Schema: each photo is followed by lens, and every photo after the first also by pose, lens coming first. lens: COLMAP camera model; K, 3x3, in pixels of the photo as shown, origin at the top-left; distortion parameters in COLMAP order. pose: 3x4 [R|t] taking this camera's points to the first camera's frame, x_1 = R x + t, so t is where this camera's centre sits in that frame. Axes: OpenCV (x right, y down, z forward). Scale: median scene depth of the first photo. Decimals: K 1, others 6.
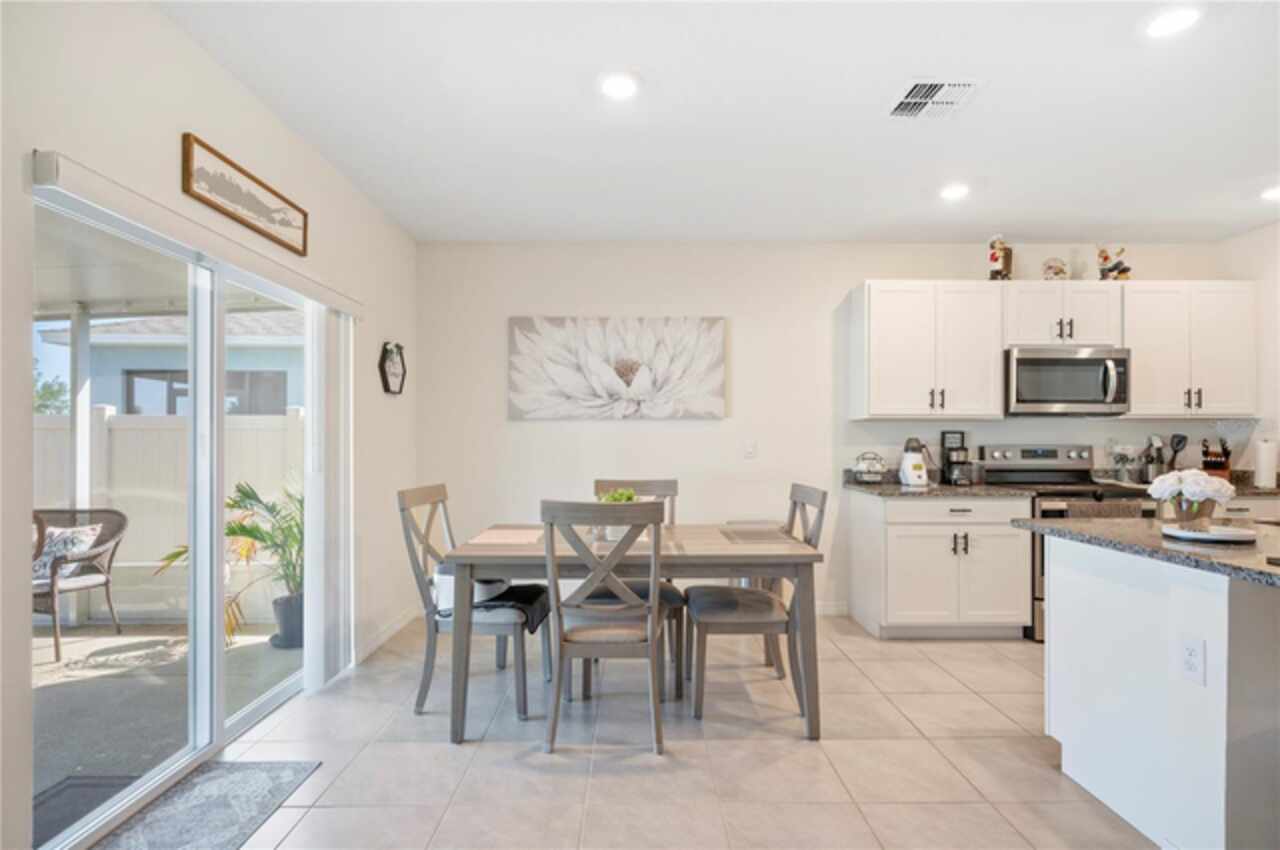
lens RADIAL K [[628.1, 0, 643.5], [0, 628.1, 434.2], [0, 0, 1]] dist [0.002640, 0.000394]
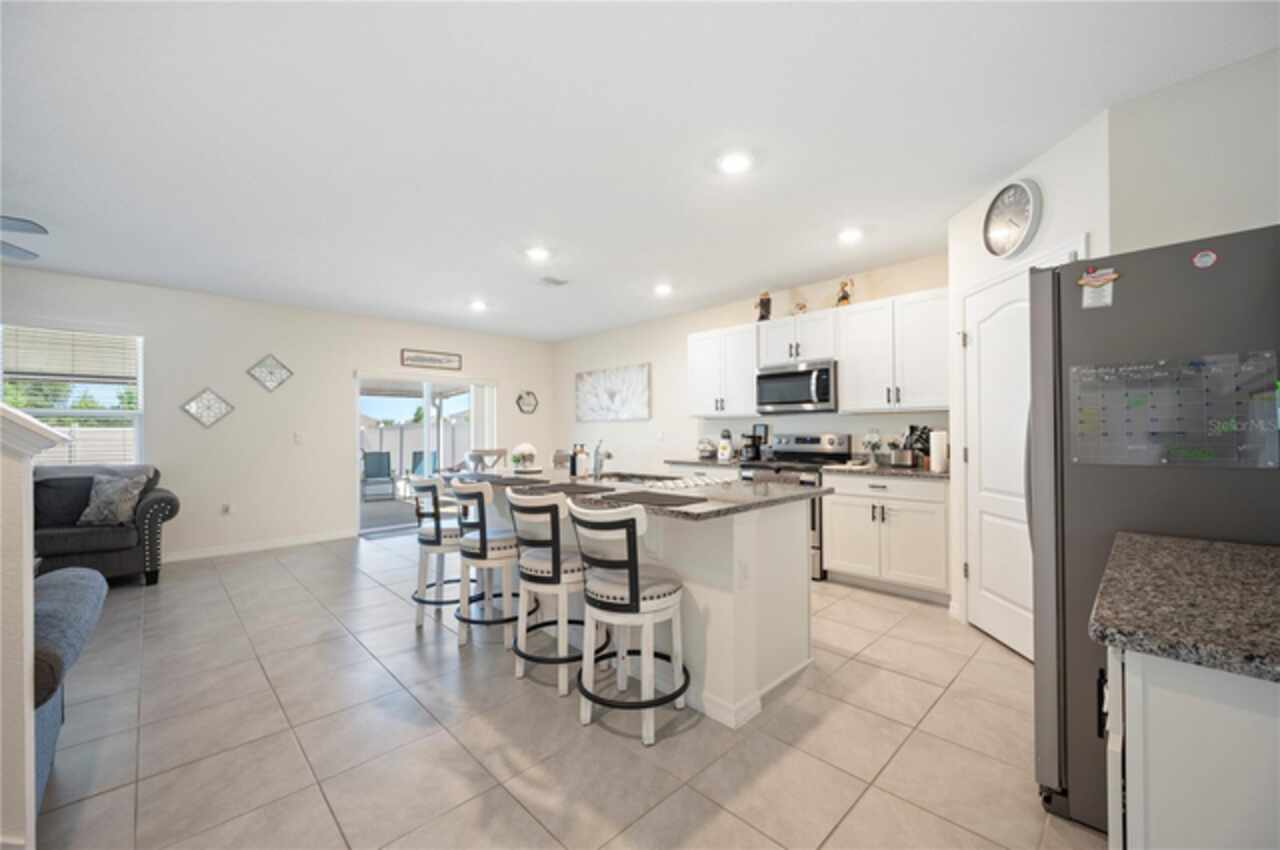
lens RADIAL K [[509.7, 0, 639.1], [0, 509.7, 420.2], [0, 0, 1]] dist [-0.000220, -0.000353]
pose [[0.688303, -0.021301, -0.725111, 1.210319], [0.012877, 0.999770, -0.017146, 0.001411], [0.725309, 0.002464, 0.688419, -0.019993]]
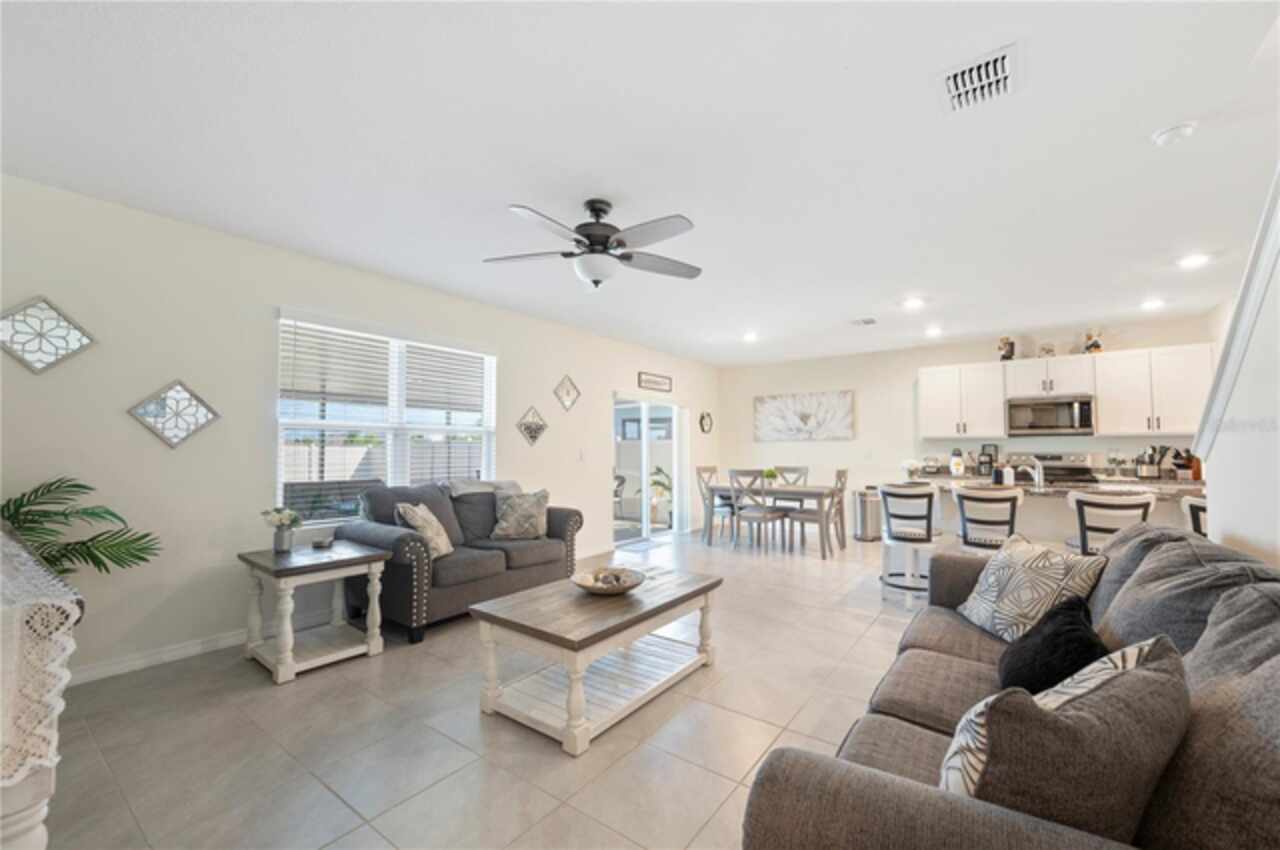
lens RADIAL K [[509.7, 0, 639.1], [0, 509.7, 420.2], [0, 0, 1]] dist [-0.000220, -0.000353]
pose [[0.797377, -0.037731, -0.602300, 0.598058], [0.008112, 0.998624, -0.051819, -0.007965], [0.603426, 0.036433, 0.796586, -0.774246]]
